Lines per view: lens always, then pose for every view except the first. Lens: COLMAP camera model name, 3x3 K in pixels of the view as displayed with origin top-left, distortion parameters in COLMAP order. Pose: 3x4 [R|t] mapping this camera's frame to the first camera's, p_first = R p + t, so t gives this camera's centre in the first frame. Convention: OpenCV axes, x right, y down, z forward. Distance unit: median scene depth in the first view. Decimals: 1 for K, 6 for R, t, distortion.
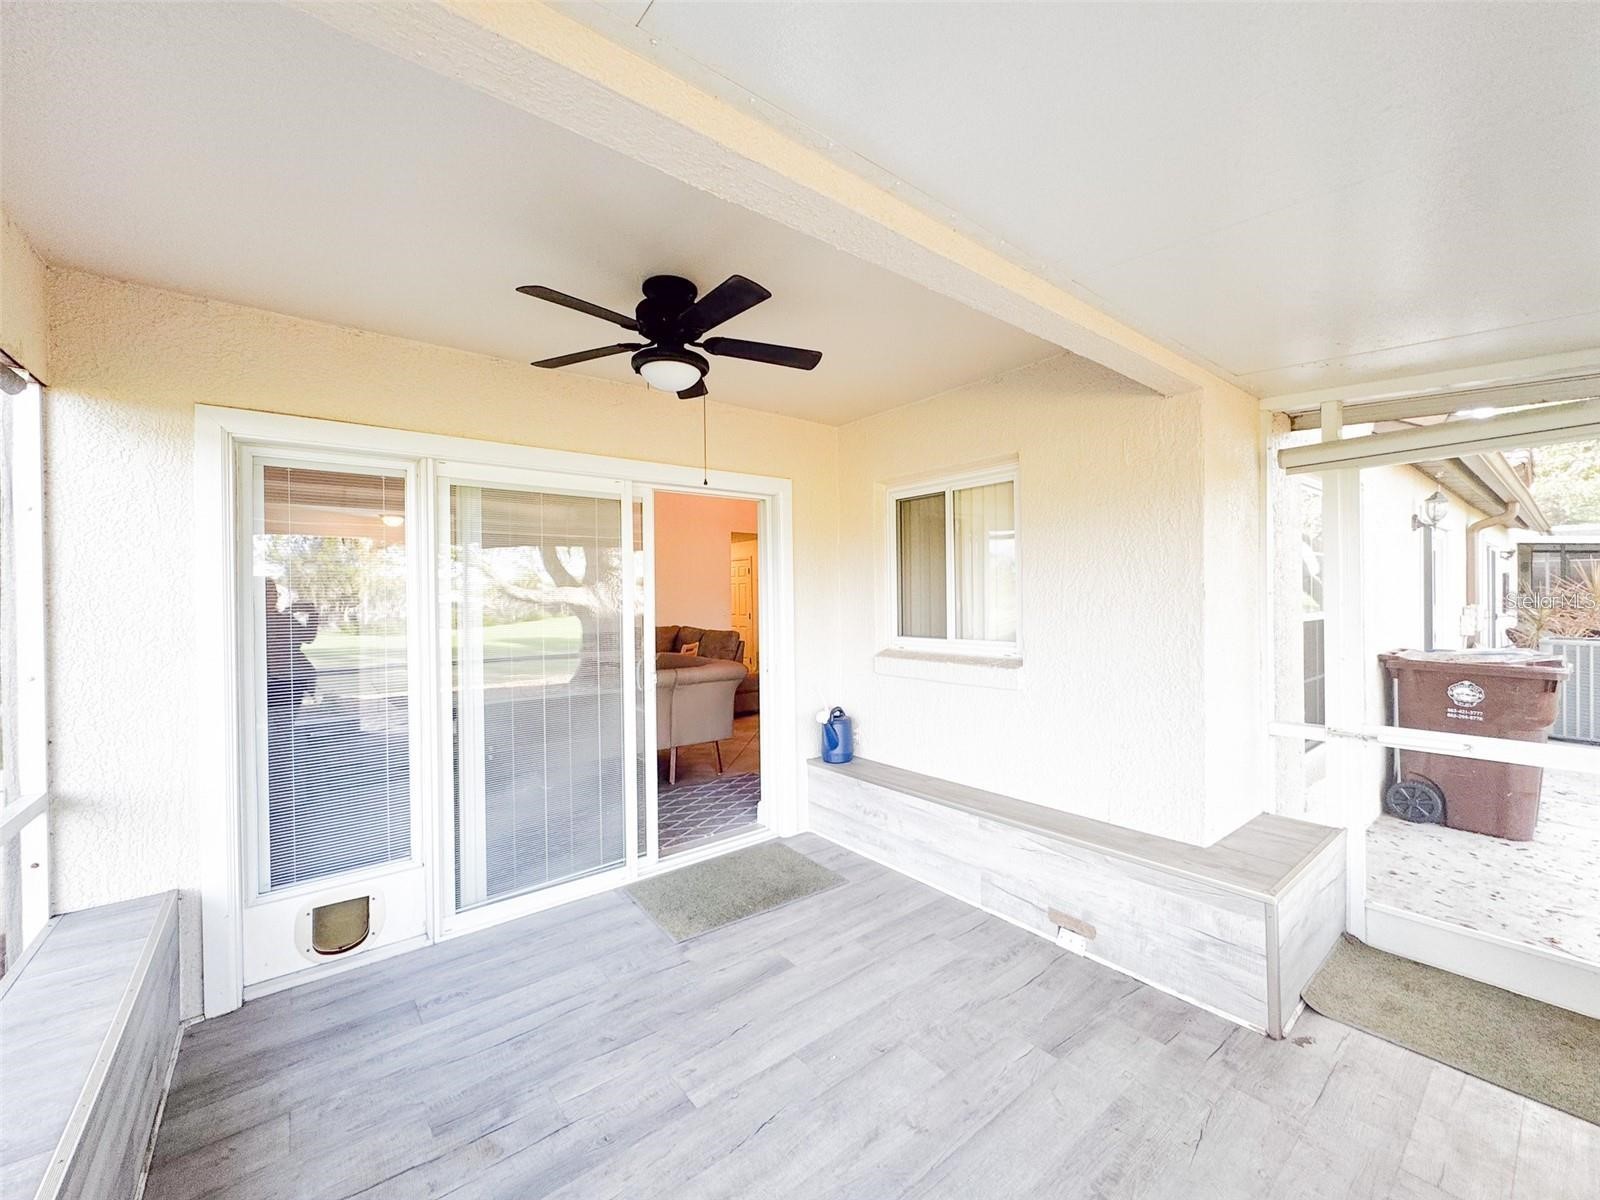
lens RADIAL K [[639.2, 0, 795.6], [0, 639.2, 598.1], [0, 0, 1]] dist [-0.000069, 0.000242]
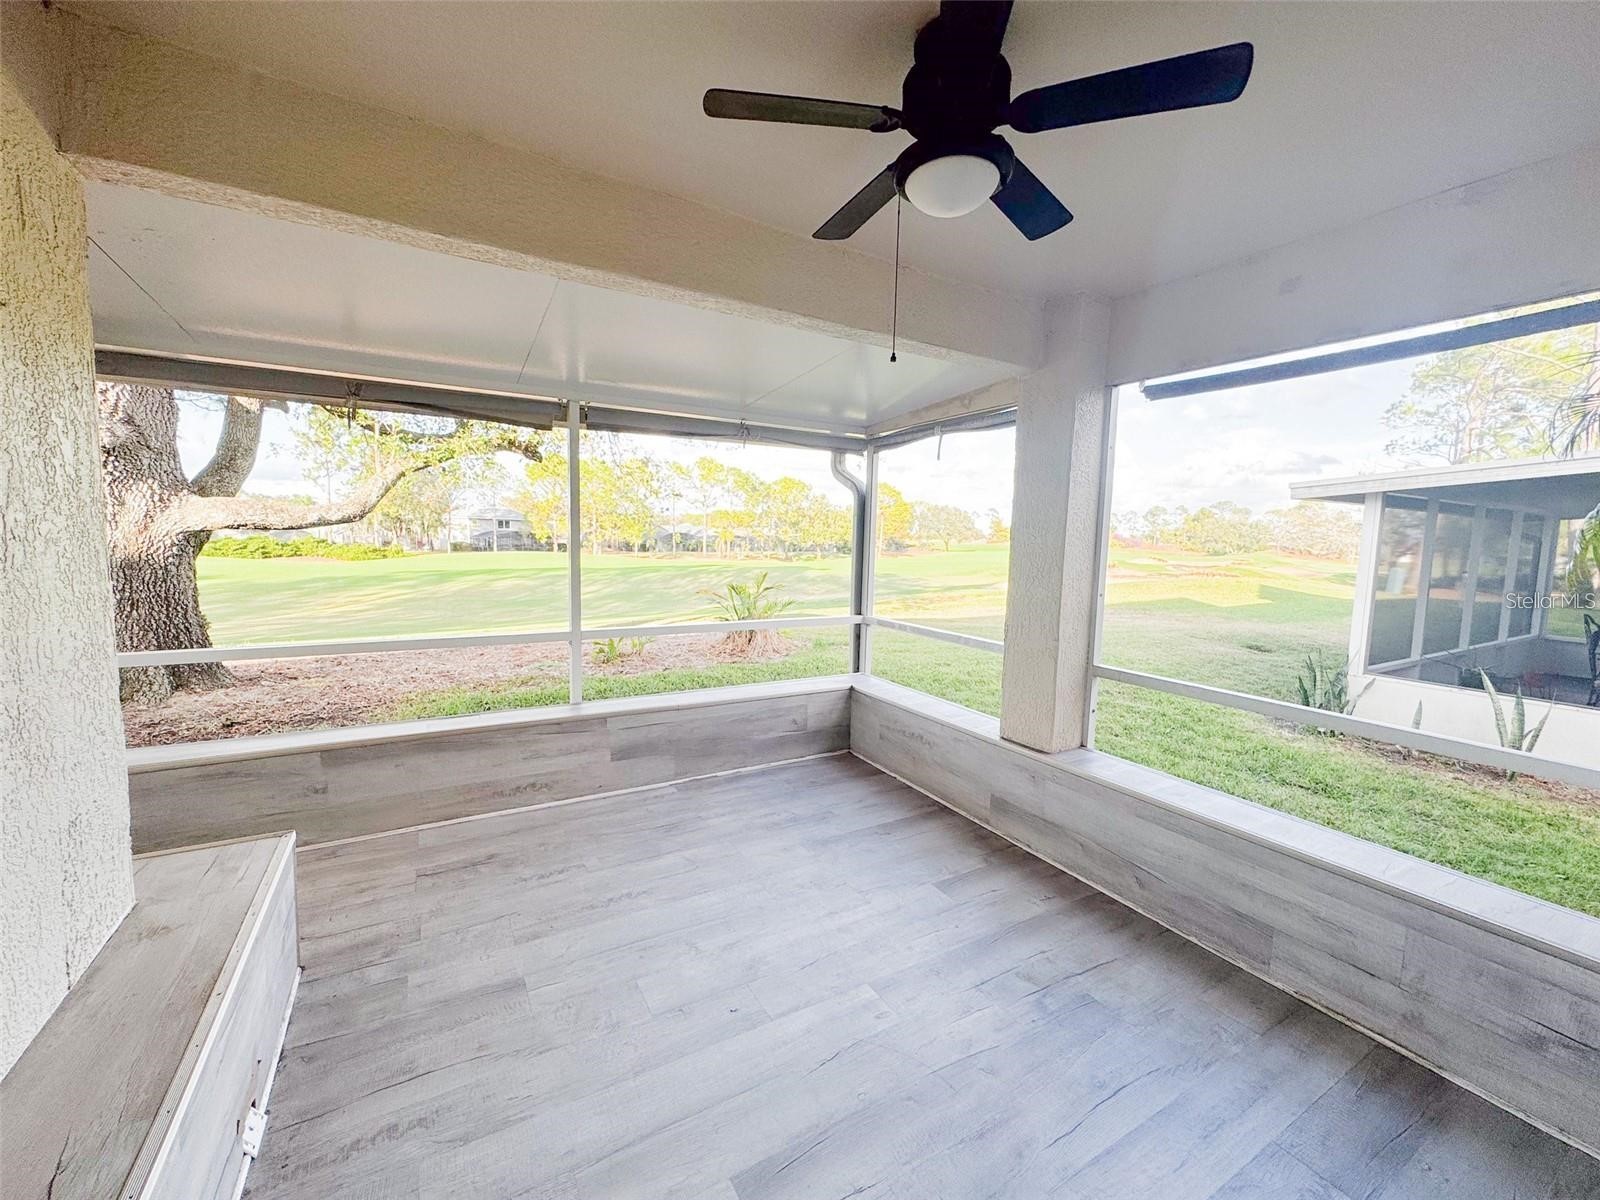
lens RADIAL K [[639.2, 0, 795.6], [0, 639.2, 598.1], [0, 0, 1]] dist [-0.000069, 0.000242]
pose [[-0.989052, -0.024661, 0.145489, -0.152888], [-0.010897, 0.995451, 0.094653, 0.004624], [-0.147161, 0.092032, -0.984822, 1.804987]]
